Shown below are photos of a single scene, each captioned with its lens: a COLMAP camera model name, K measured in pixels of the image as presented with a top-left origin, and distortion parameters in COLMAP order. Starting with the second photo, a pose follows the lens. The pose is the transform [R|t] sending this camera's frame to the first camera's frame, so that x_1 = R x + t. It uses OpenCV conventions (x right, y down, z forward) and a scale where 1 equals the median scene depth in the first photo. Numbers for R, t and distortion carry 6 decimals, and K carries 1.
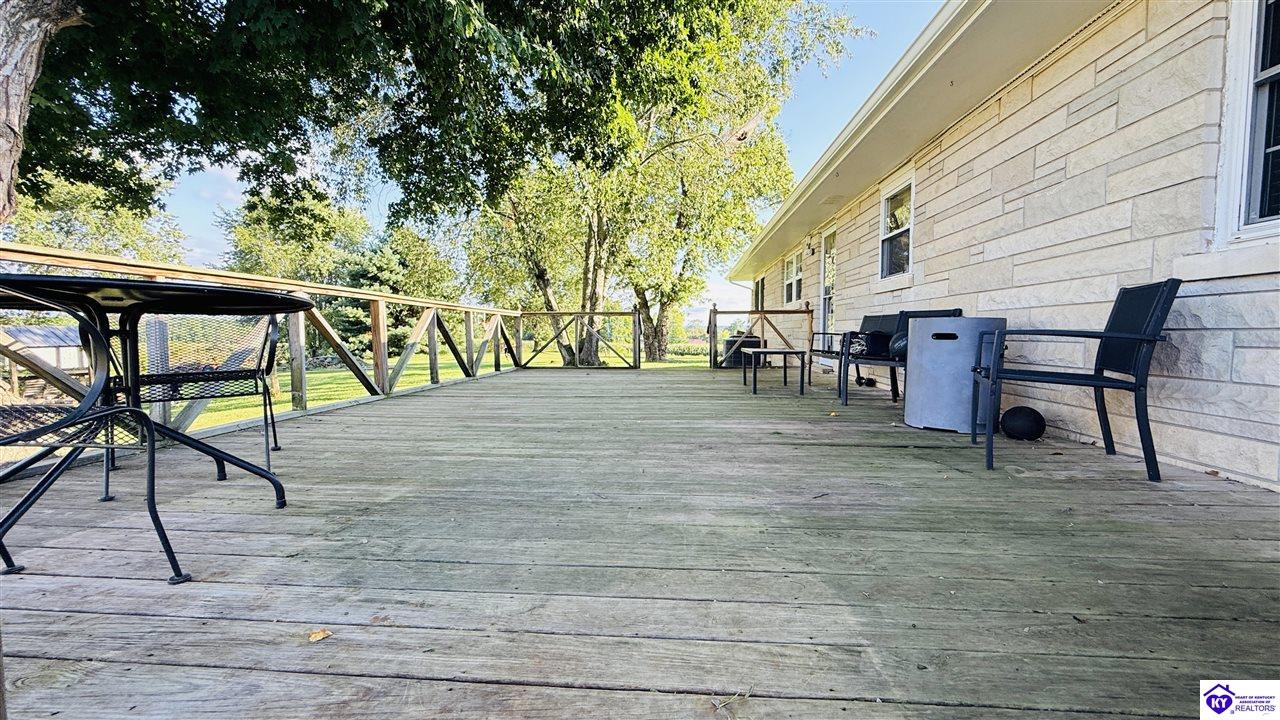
lens RADIAL K [[512.2, 0, 638.7], [0, 512.2, 363.1], [0, 0, 1]] dist [0.003792, -0.000065]
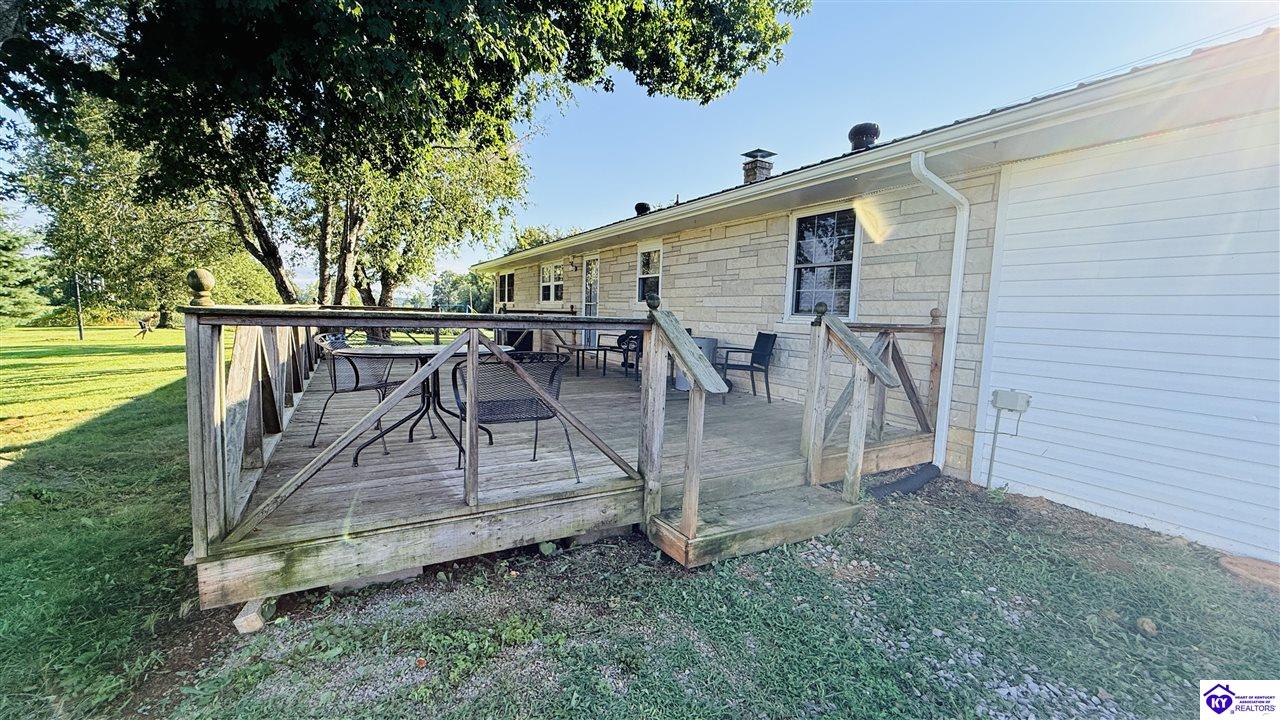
lens RADIAL K [[512.2, 0, 645.4], [0, 512.2, 368.3], [0, 0, 1]] dist [0.003792, -0.000065]
pose [[0.821048, -0.034745, 0.569801, -0.539551], [0.001374, 0.998263, 0.058892, -0.062055], [-0.570858, -0.047571, 0.819670, -0.427238]]
